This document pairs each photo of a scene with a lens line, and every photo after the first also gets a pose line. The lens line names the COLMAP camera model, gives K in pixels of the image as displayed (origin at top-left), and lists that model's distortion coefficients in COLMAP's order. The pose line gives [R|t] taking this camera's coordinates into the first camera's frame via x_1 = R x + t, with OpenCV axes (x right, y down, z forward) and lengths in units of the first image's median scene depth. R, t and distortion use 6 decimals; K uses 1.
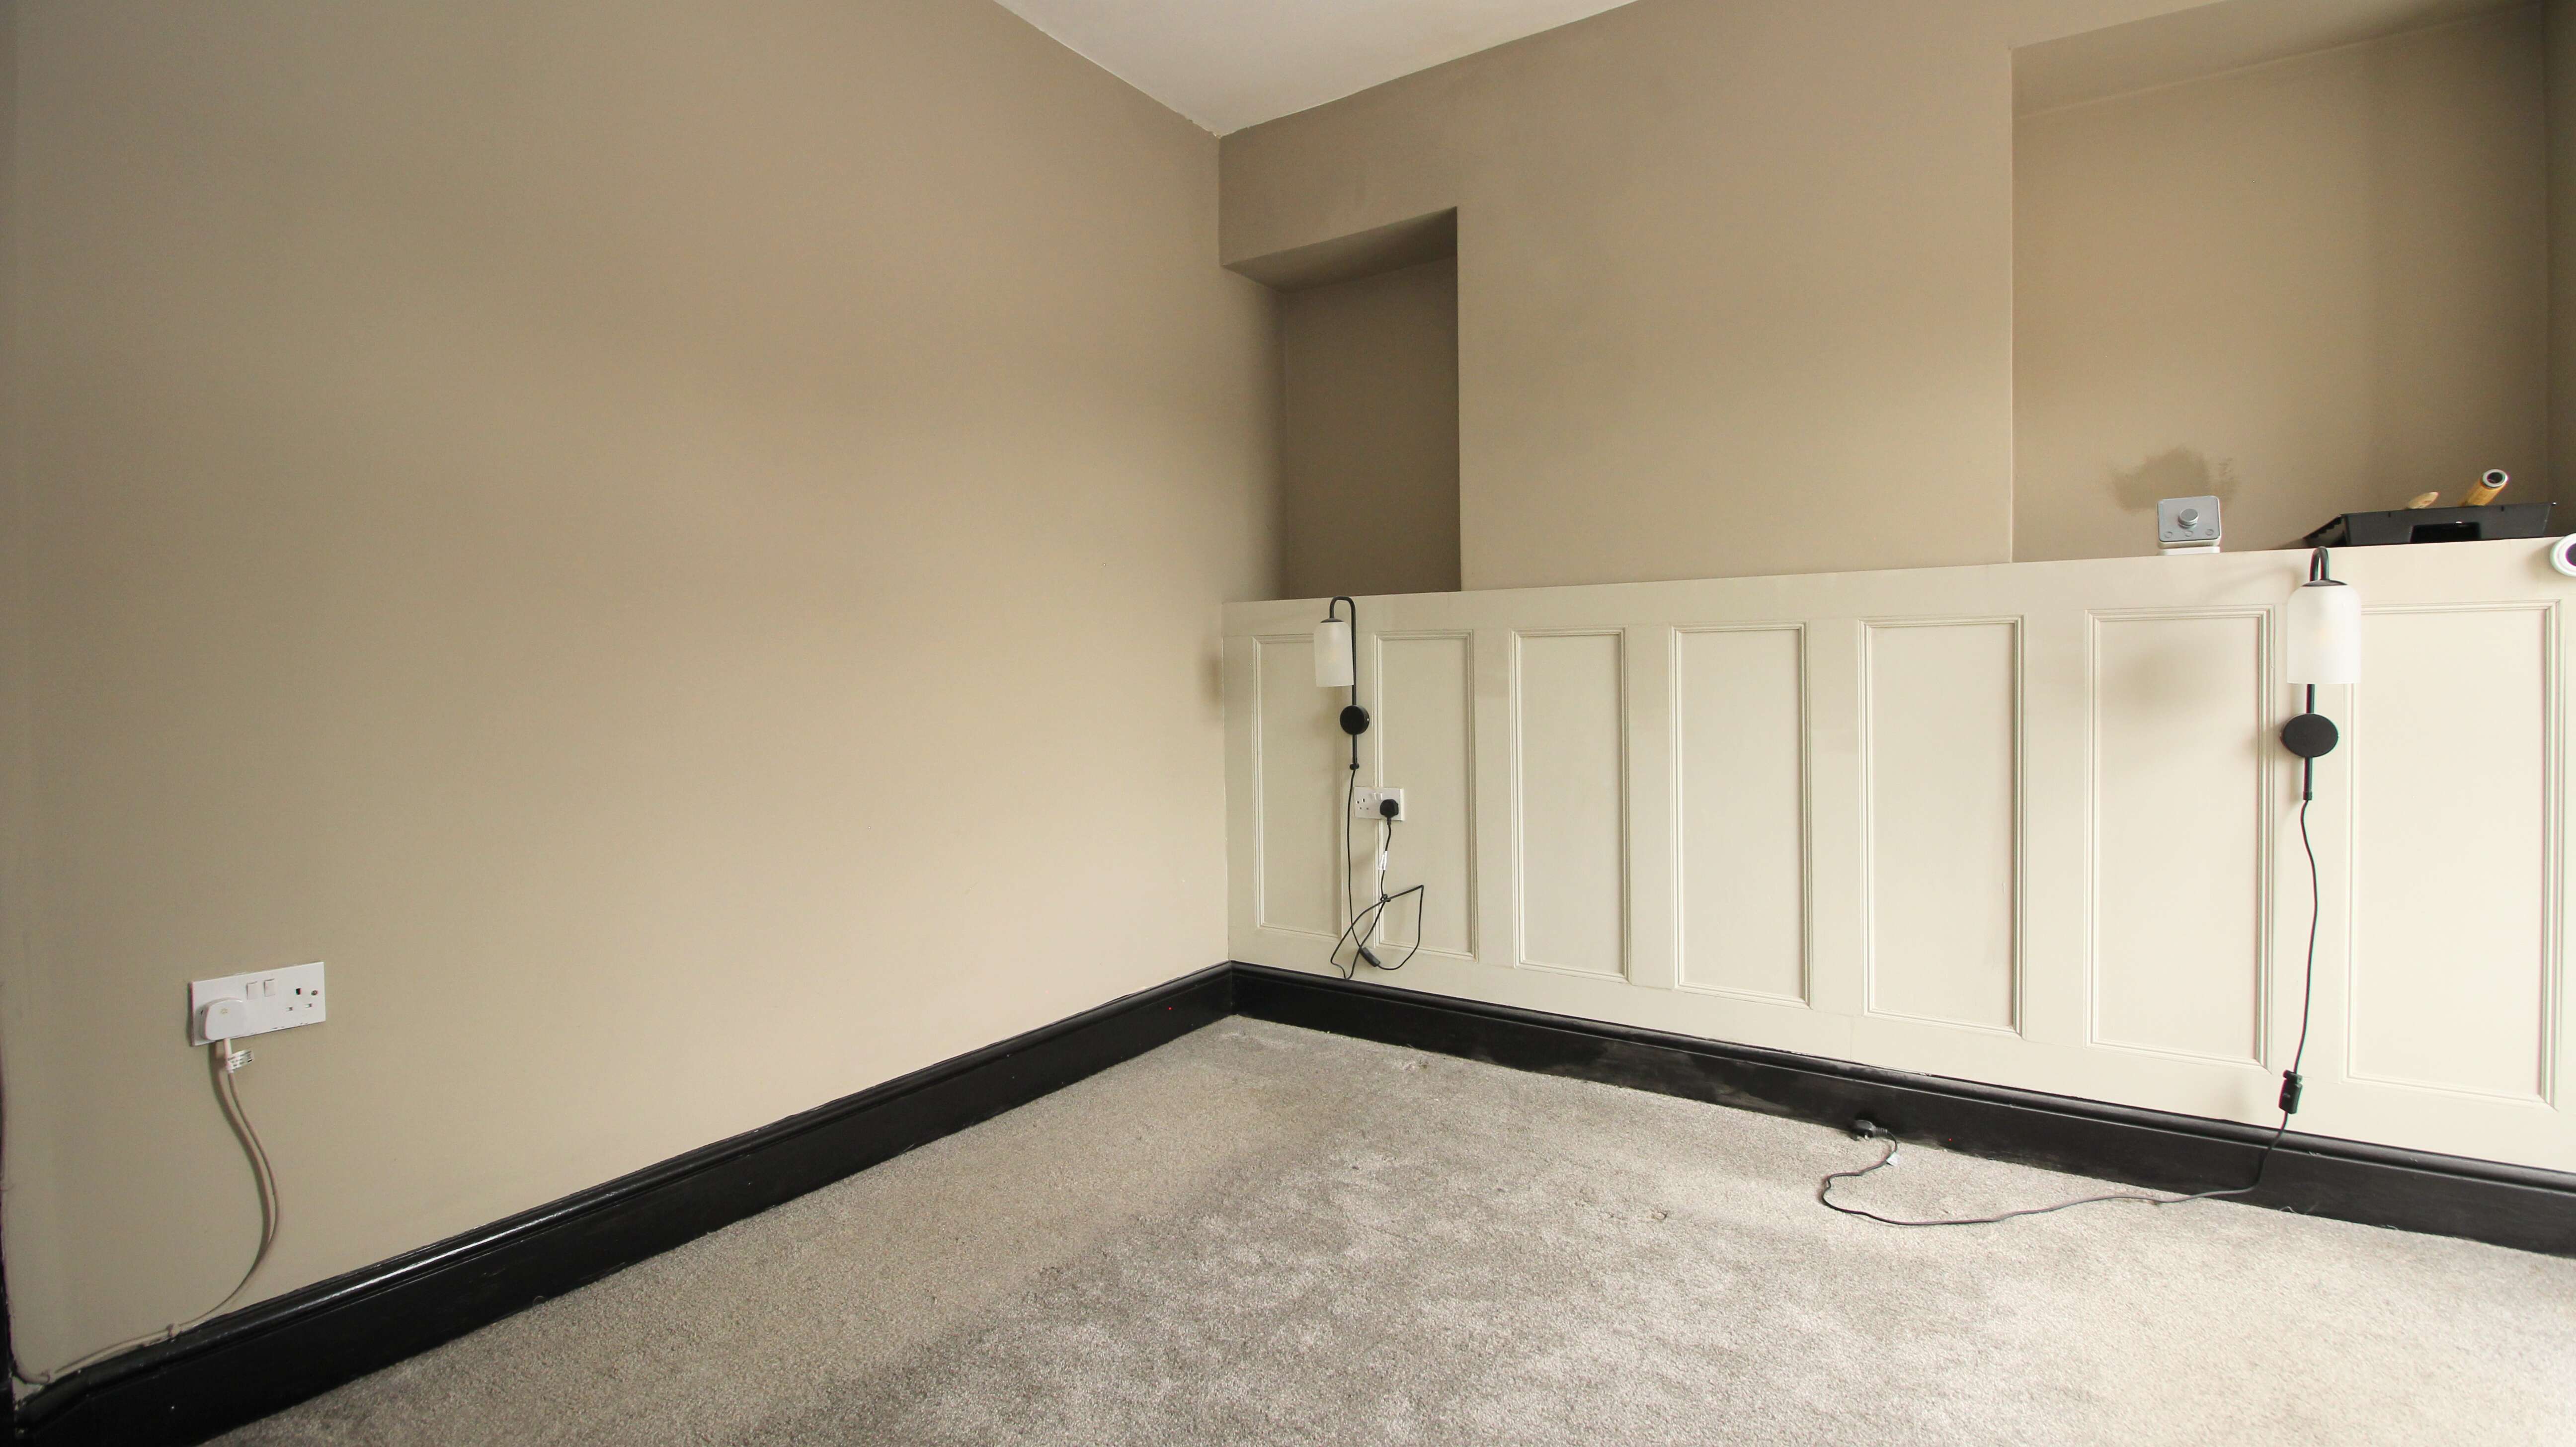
lens RADIAL K [[1190.6, 0, 1326.2], [0, 1190.6, 712.8], [0, 0, 1]] dist [-0.001397, -0.016579]
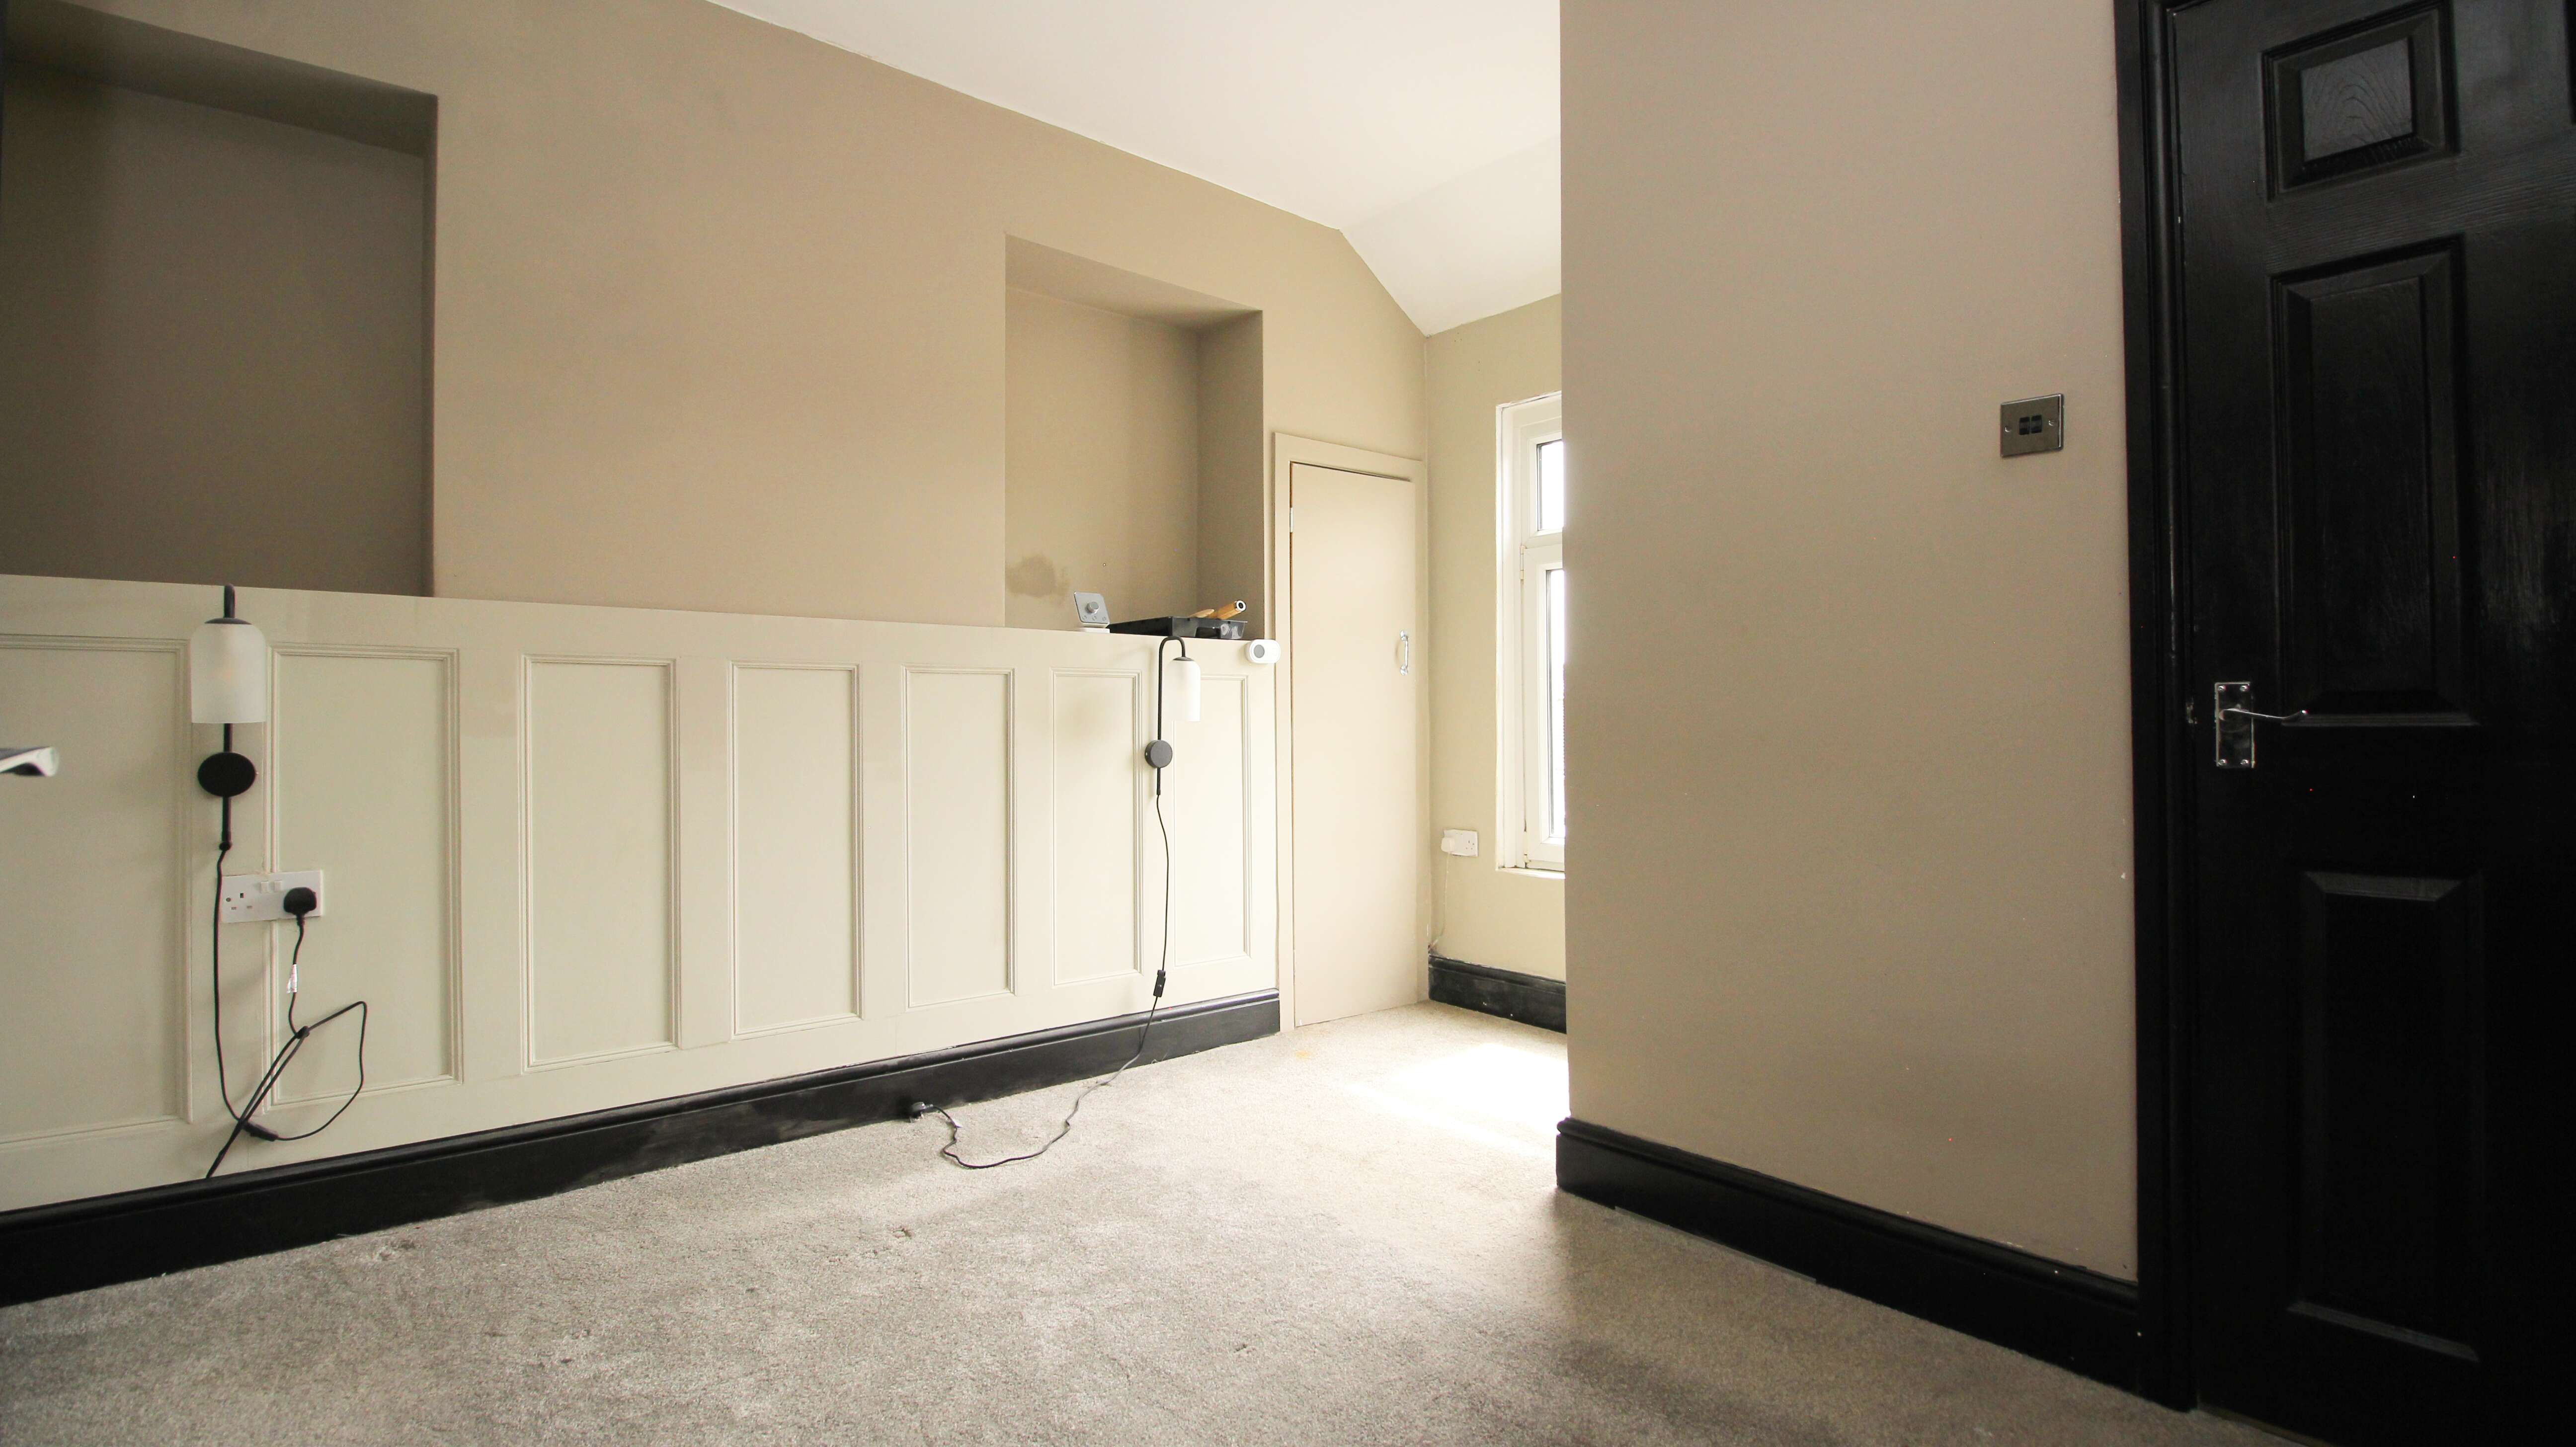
lens RADIAL K [[1181.6, 0, 1286.8], [0, 1181.6, 709.4], [0, 0, 1]] dist [0.000597, -0.015446]
pose [[0.284336, 0.011994, 0.958650, -0.503420], [0.021180, 0.999599, -0.018789, -0.005907], [-0.958491, 0.025647, 0.283968, 0.305046]]
